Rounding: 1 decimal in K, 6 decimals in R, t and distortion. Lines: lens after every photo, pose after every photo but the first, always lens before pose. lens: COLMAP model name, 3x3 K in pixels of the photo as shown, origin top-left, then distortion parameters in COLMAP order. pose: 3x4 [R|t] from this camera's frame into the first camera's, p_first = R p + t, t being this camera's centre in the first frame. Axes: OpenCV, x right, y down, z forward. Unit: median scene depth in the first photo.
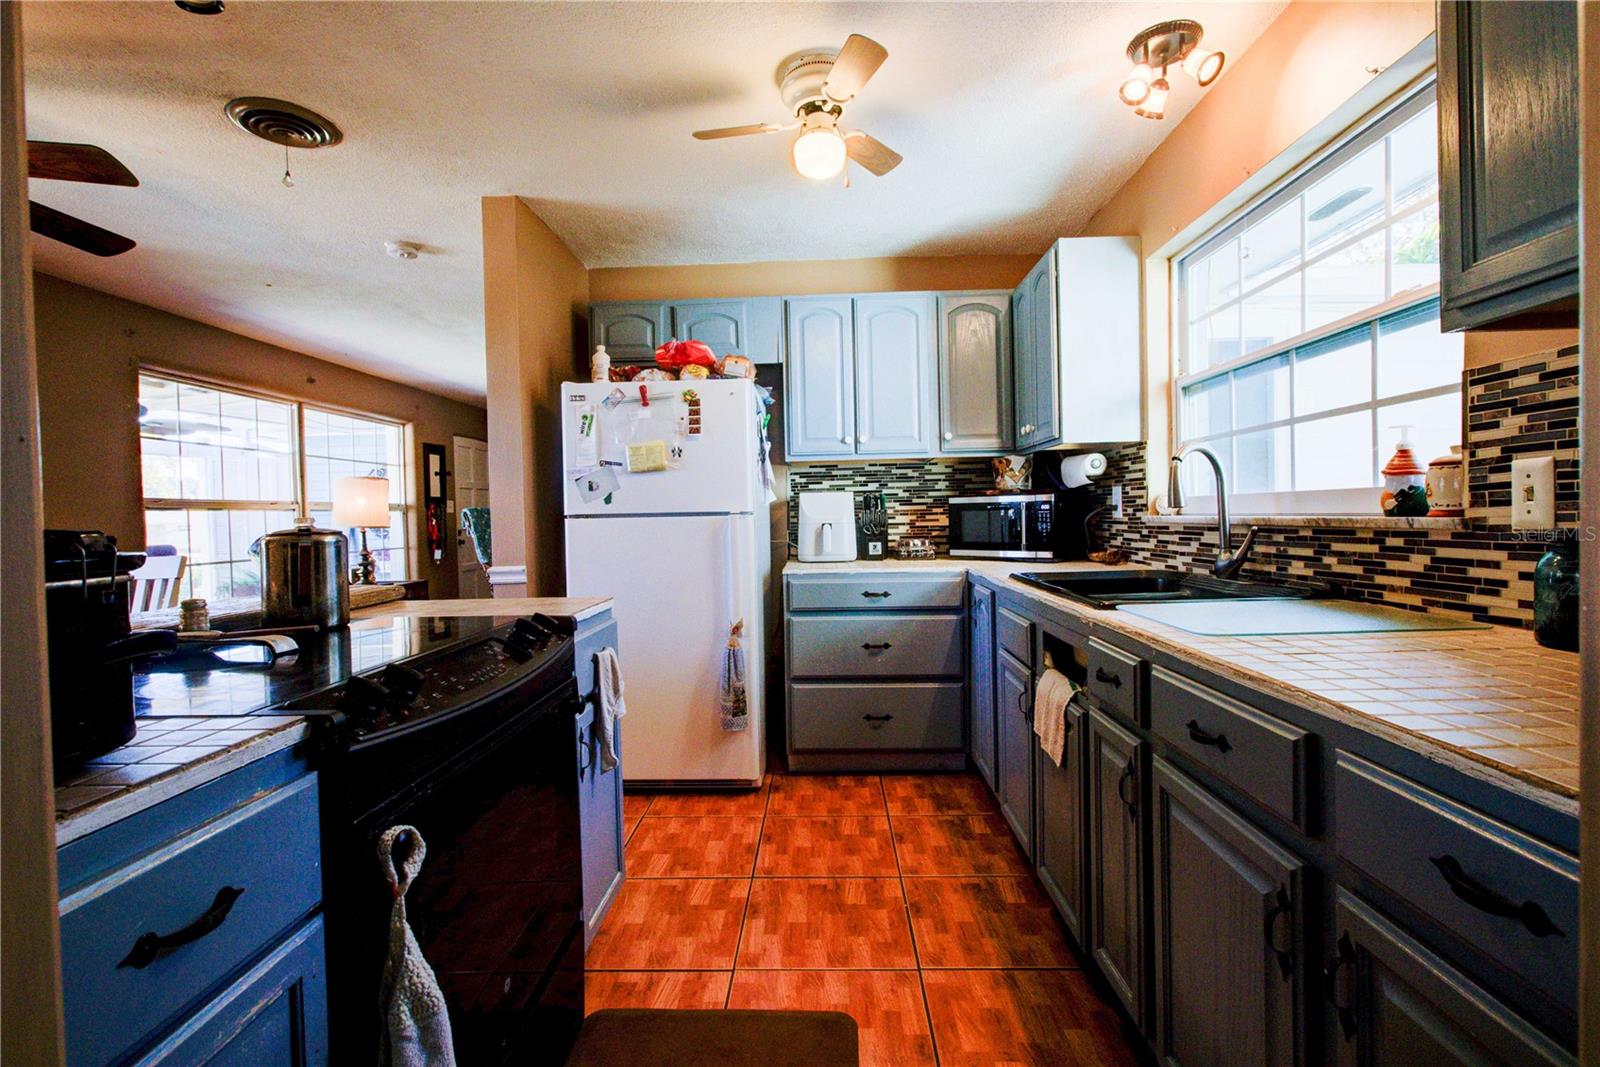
lens RADIAL K [[728.5, 0, 803.5], [0, 728.5, 529.3], [0, 0, 1]] dist [-0.016021, 0.008899]
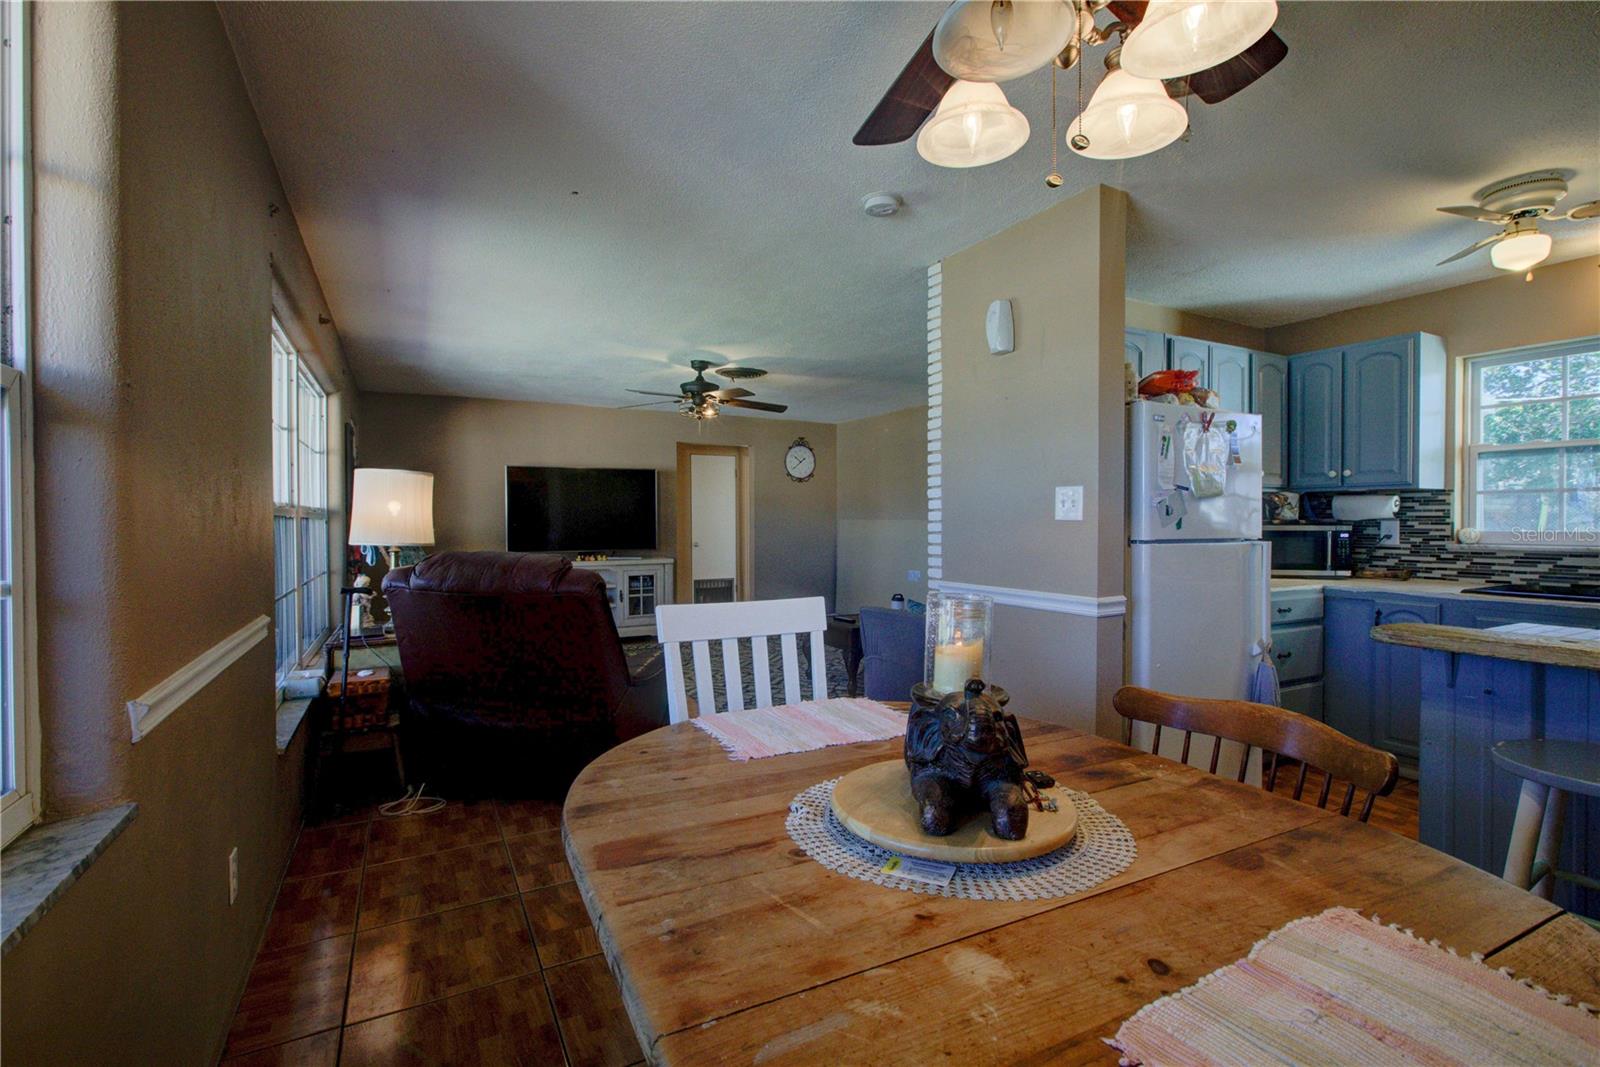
lens RADIAL K [[728.5, 0, 803.5], [0, 728.5, 529.3], [0, 0, 1]] dist [-0.016021, 0.008899]
pose [[0.863214, 0.013931, 0.504646, -1.904079], [-0.006057, 0.999833, -0.017240, -0.023977], [-0.504802, 0.011826, 0.863154, 0.661408]]
